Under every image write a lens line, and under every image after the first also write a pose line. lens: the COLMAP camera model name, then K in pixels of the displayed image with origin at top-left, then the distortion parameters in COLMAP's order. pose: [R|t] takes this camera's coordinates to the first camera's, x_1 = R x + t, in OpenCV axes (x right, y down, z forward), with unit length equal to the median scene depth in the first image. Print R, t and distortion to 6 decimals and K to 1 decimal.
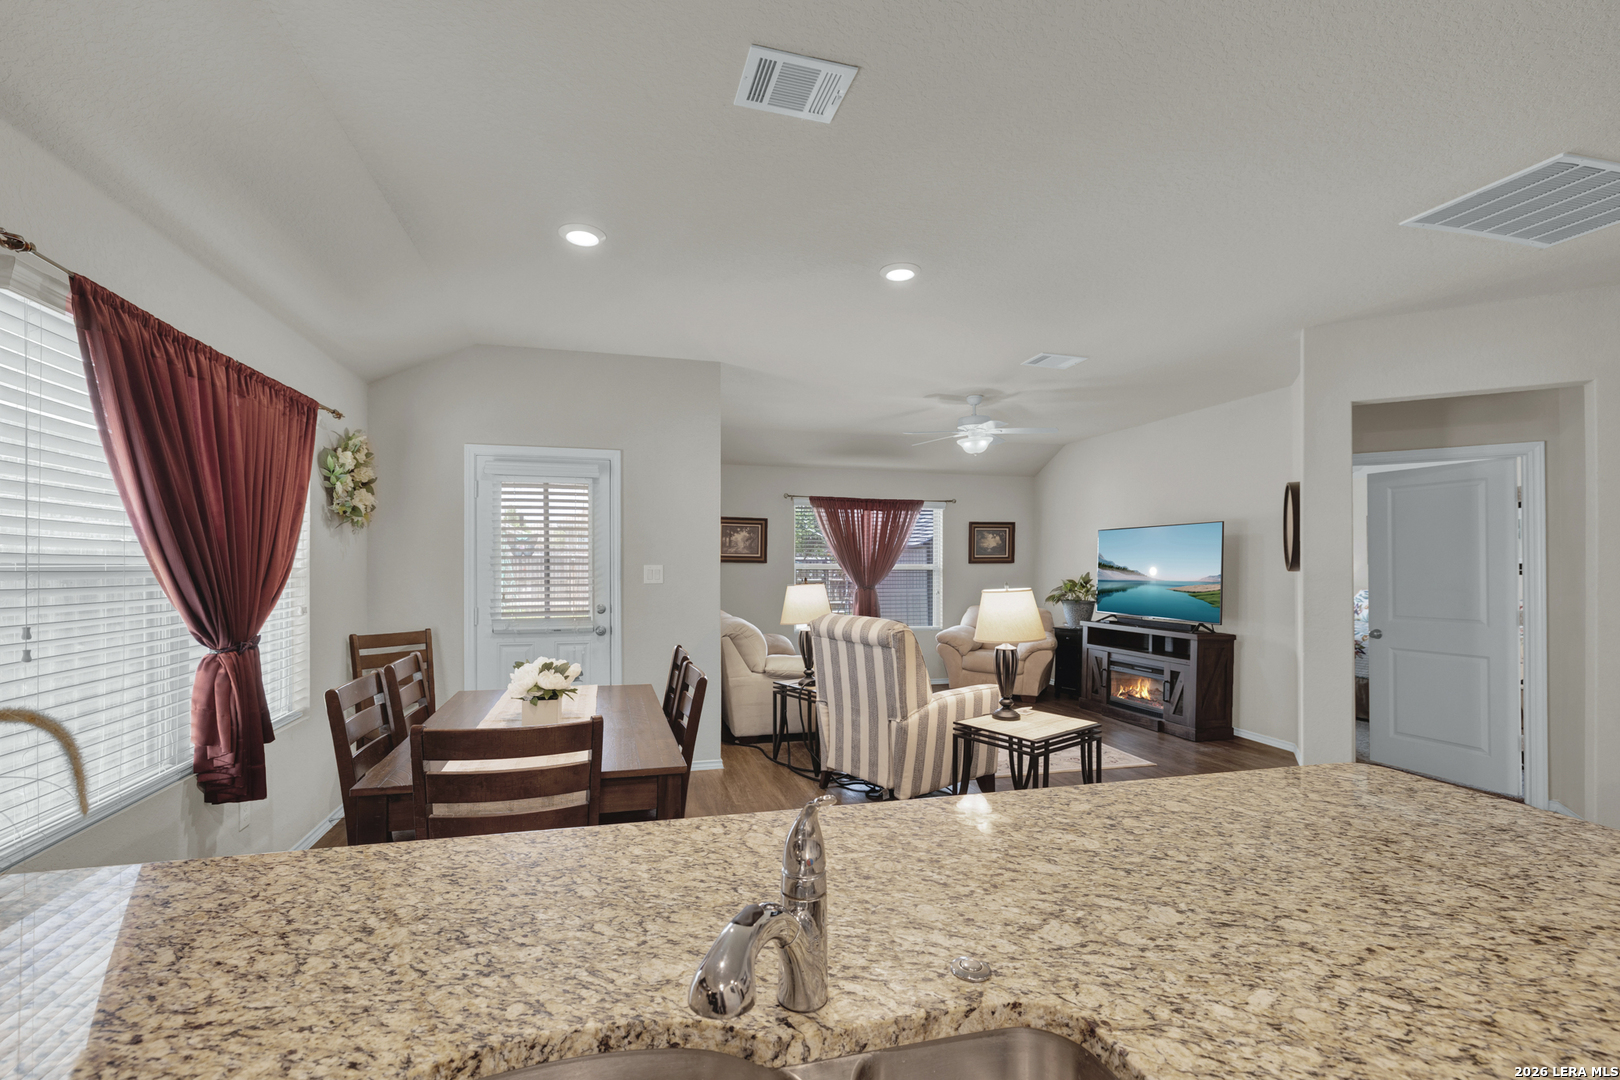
lens RADIAL K [[700.6, 0, 797.7], [0, 700.6, 566.5], [0, 0, 1]] dist [-0.000008, 0.002285]
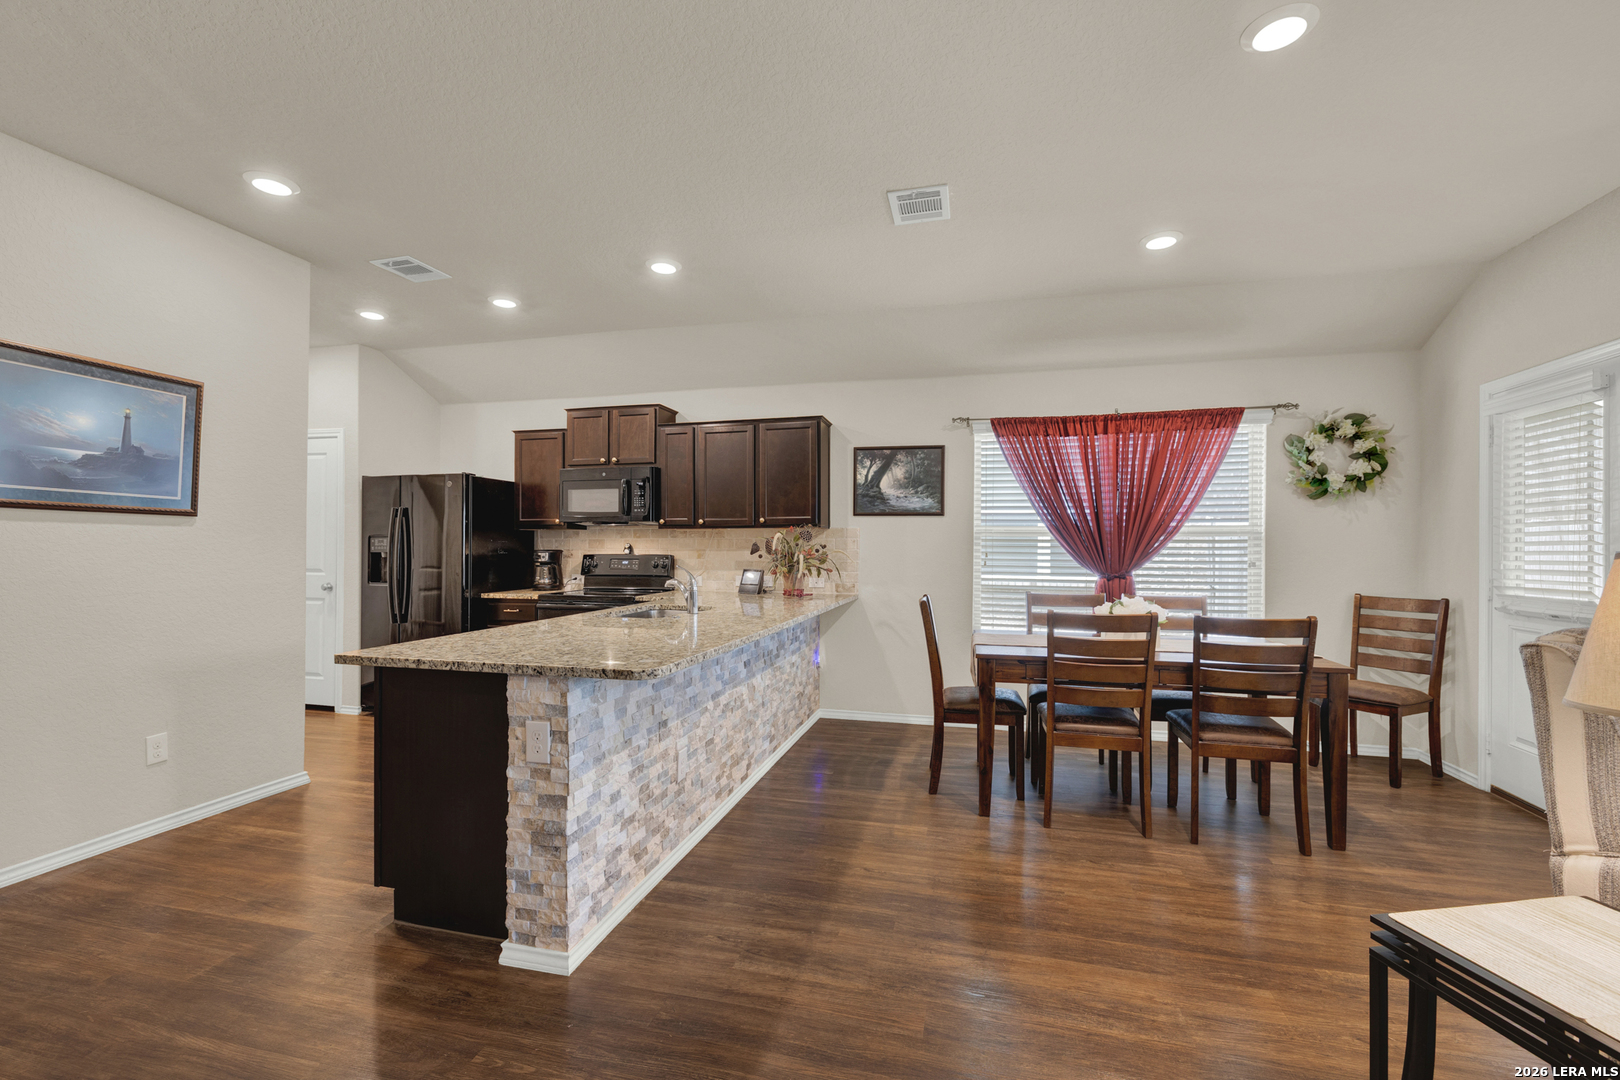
lens RADIAL K [[700.6, 0, 804.5], [0, 700.6, 543.0], [0, 0, 1]] dist [-0.000008, 0.002285]
pose [[-0.486673, -0.007794, -0.873549, 0.495360], [-0.007642, 0.999960, -0.004664, 0.019773], [0.873551, 0.004406, -0.486713, 0.523660]]
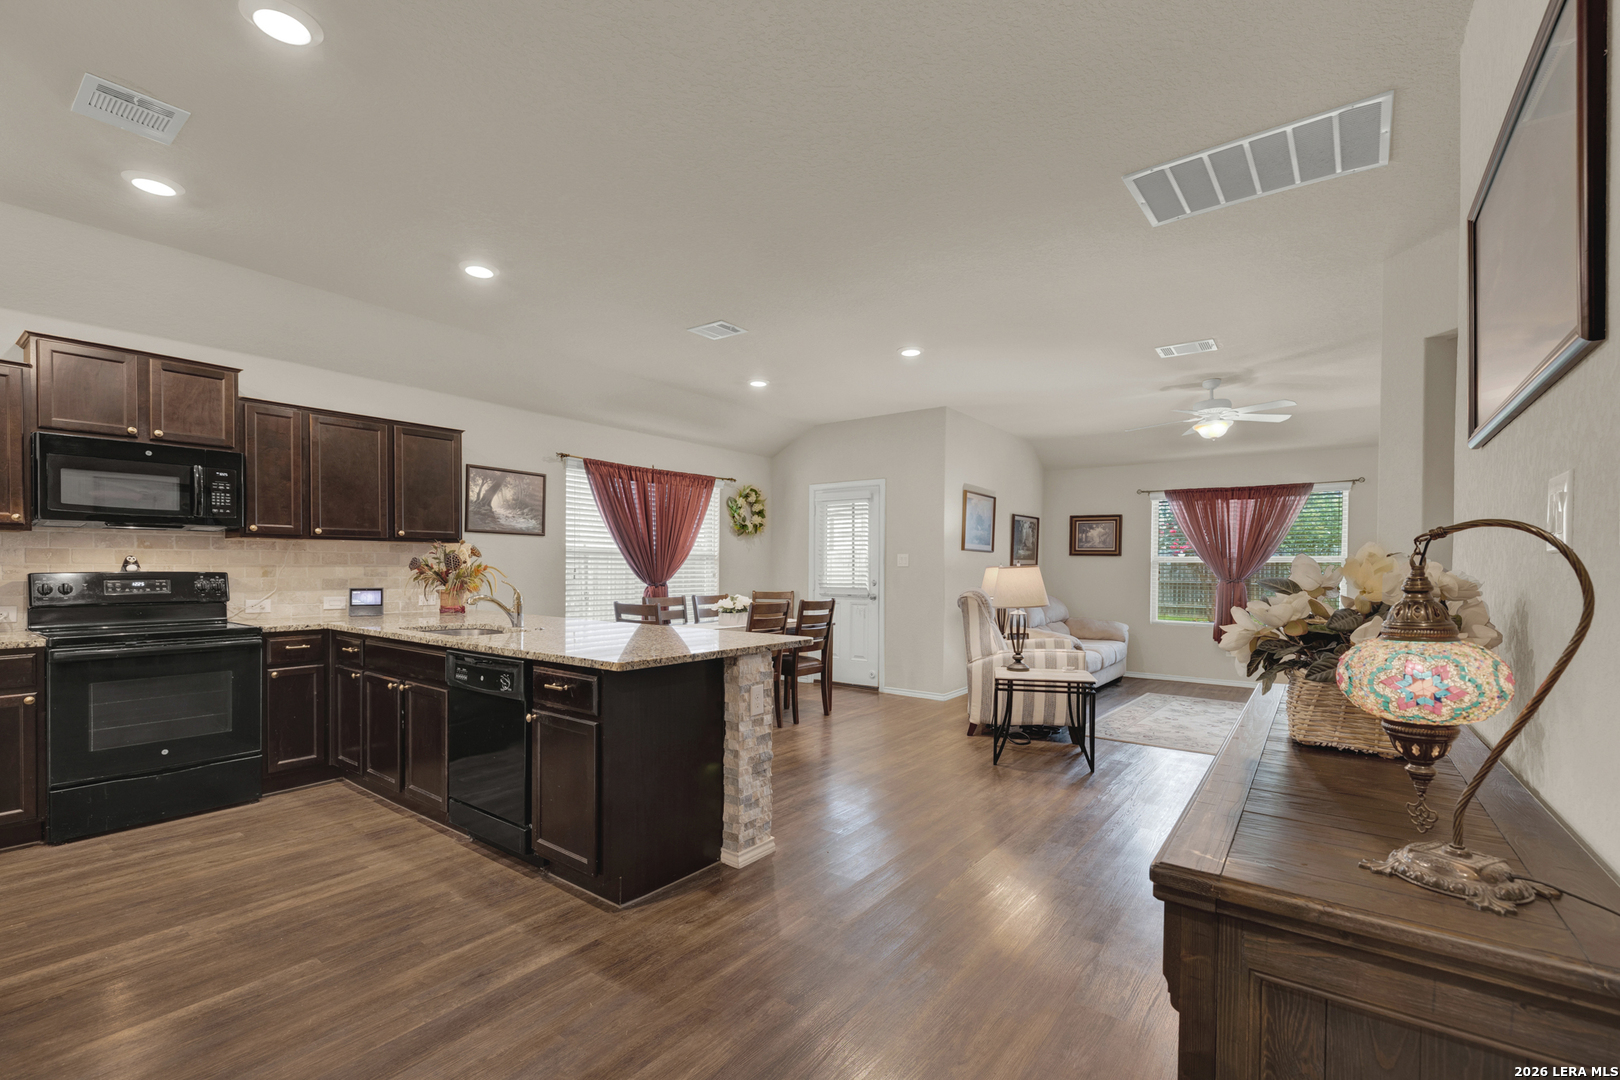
lens RADIAL K [[700.6, 0, 818.9], [0, 700.6, 583.3], [0, 0, 1]] dist [-0.000008, 0.002285]
pose [[0.620549, 0.016977, -0.783984, 0.666944], [-0.005961, 0.999839, 0.016933, 0.028116], [0.784145, -0.005834, 0.620551, -0.041669]]
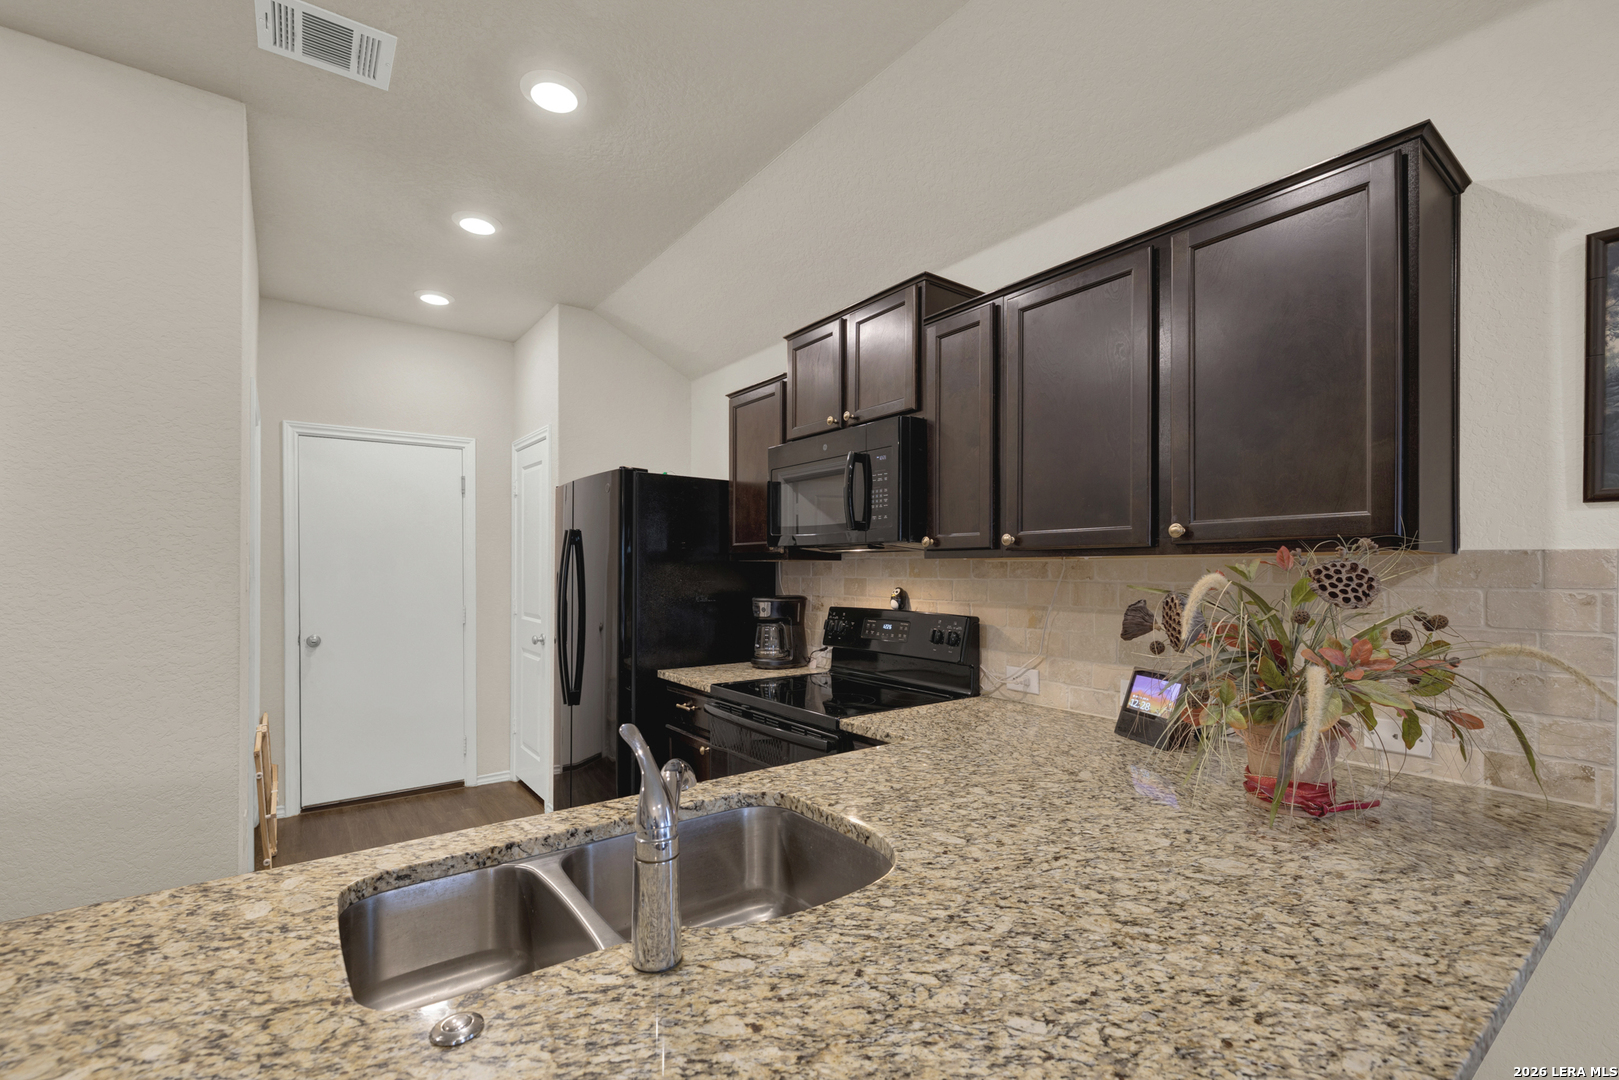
lens RADIAL K [[700.2, 0, 806.9], [0, 700.2, 567.5], [0, 0, 1]] dist [-0.000008, 0.002285]
pose [[-0.926151, -0.010070, -0.377019, 0.026112], [-0.010748, 0.999942, -0.000304, 0.005189], [0.377000, 0.003771, -0.926206, 0.270300]]
